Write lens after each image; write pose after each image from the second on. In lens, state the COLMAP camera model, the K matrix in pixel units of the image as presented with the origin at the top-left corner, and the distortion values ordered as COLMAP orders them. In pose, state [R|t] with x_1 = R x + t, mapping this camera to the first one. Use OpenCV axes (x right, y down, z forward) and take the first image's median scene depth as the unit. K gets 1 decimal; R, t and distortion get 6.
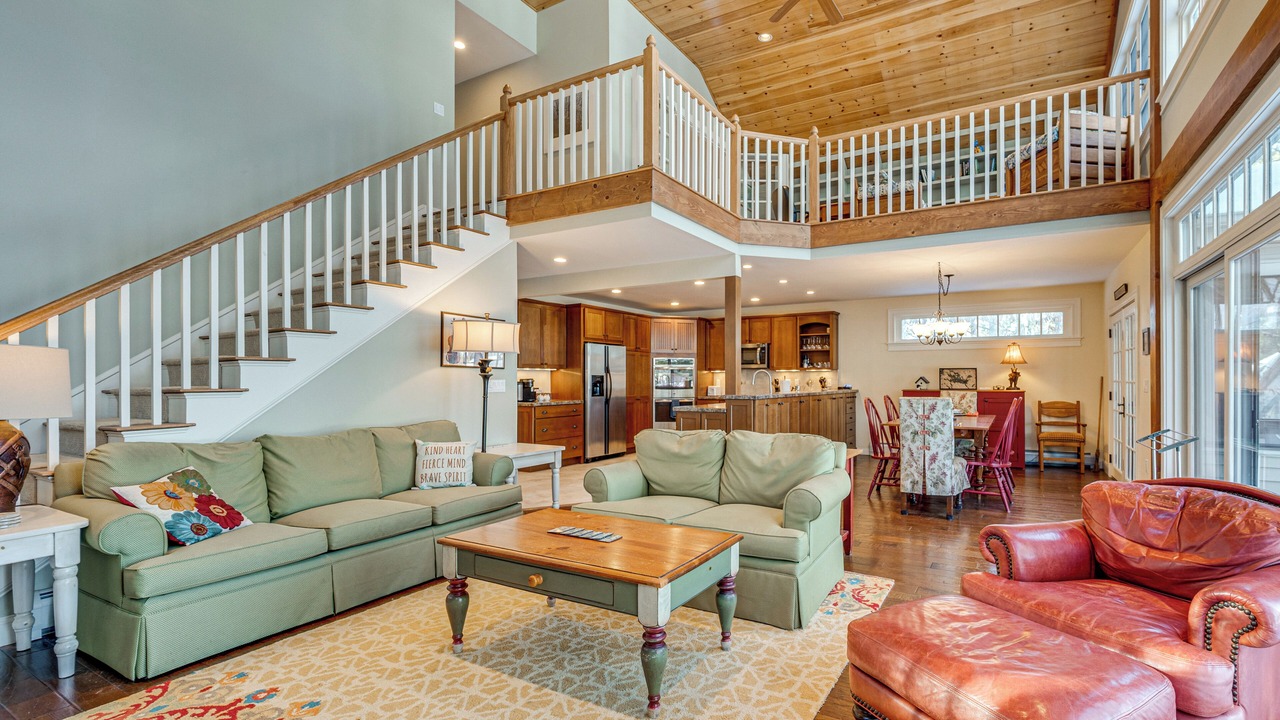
lens RADIAL K [[593.7, 0, 674.8], [0, 593.7, 374.0], [0, 0, 1]] dist [0.010772, -0.000189]
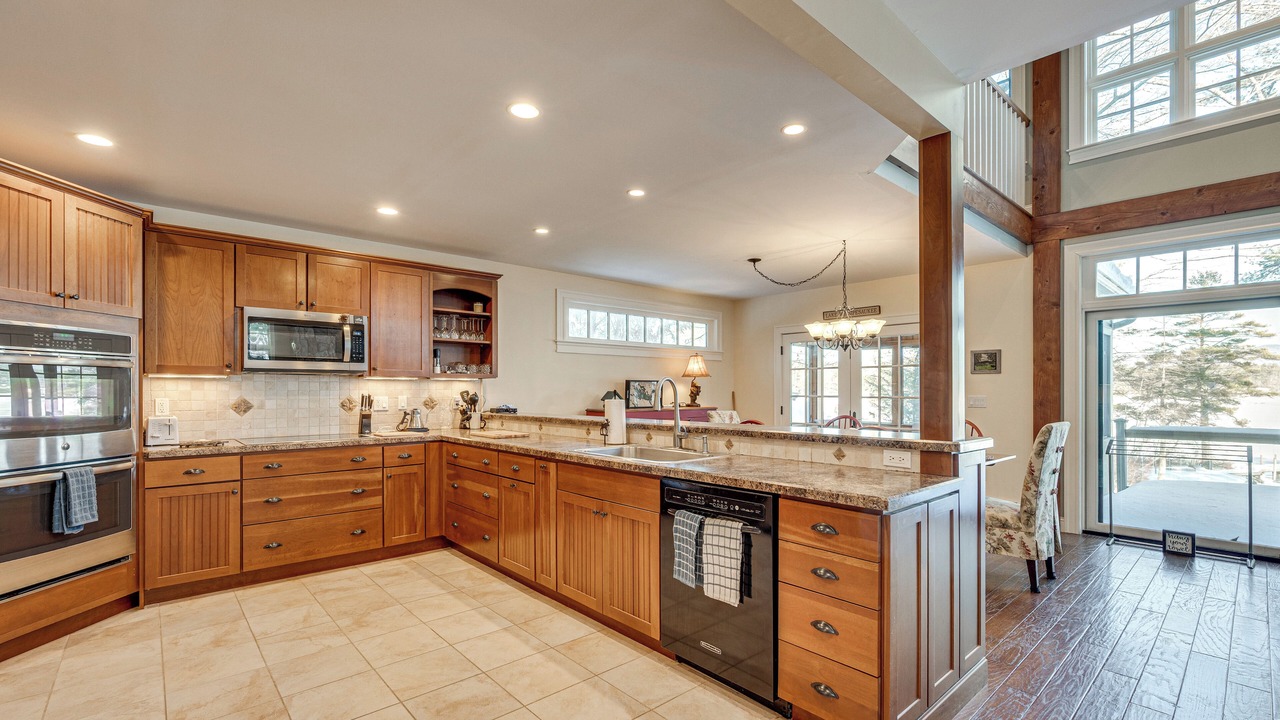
lens RADIAL K [[572.7, 0, 627.6], [0, 572.7, 388.1], [0, 0, 1]] dist [0.001197, -0.001865]
pose [[0.279058, 0.004584, 0.960263, -0.246214], [-0.009275, 0.999955, -0.002078, 0.001406], [-0.960229, -0.008327, 0.279088, 0.838568]]
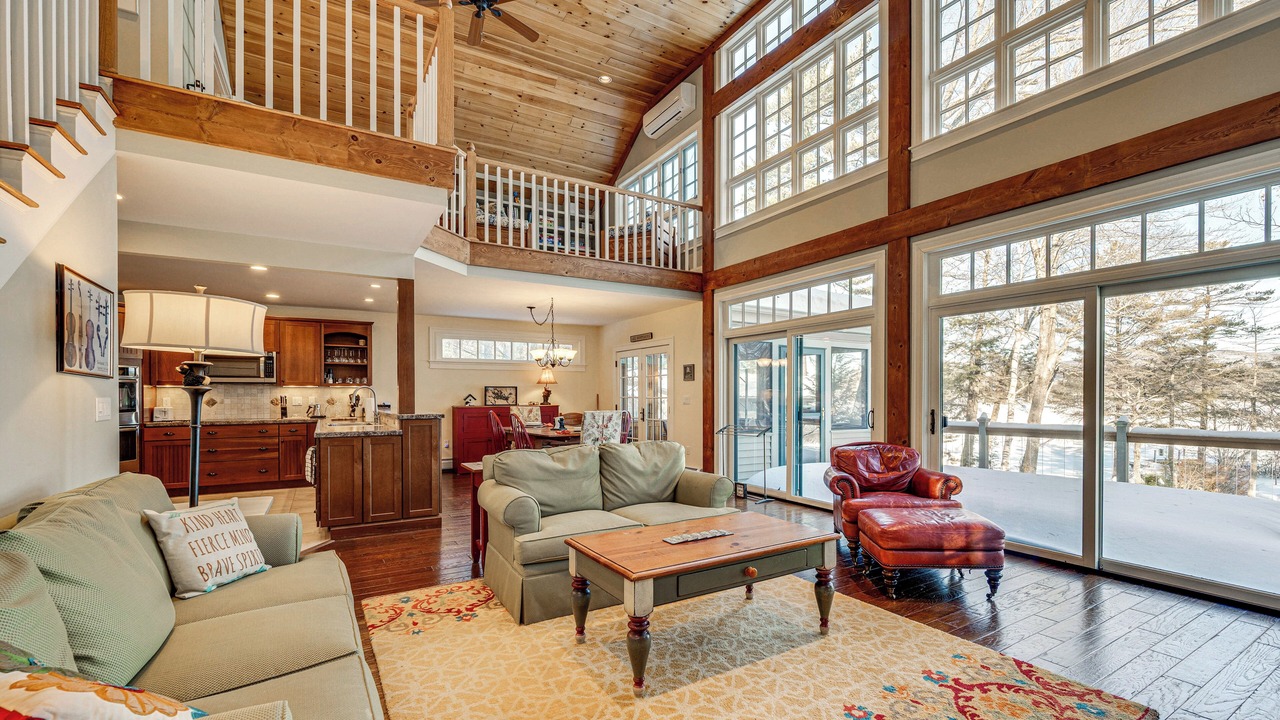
lens RADIAL K [[593.7, 0, 693.6], [0, 593.7, 393.8], [0, 0, 1]] dist [0.010772, -0.000189]
pose [[0.434590, 0.002292, 0.900626, -0.389192], [-0.005230, 0.999986, -0.000022, 0.001798], [-0.900613, -0.004700, 0.434596, 0.180253]]
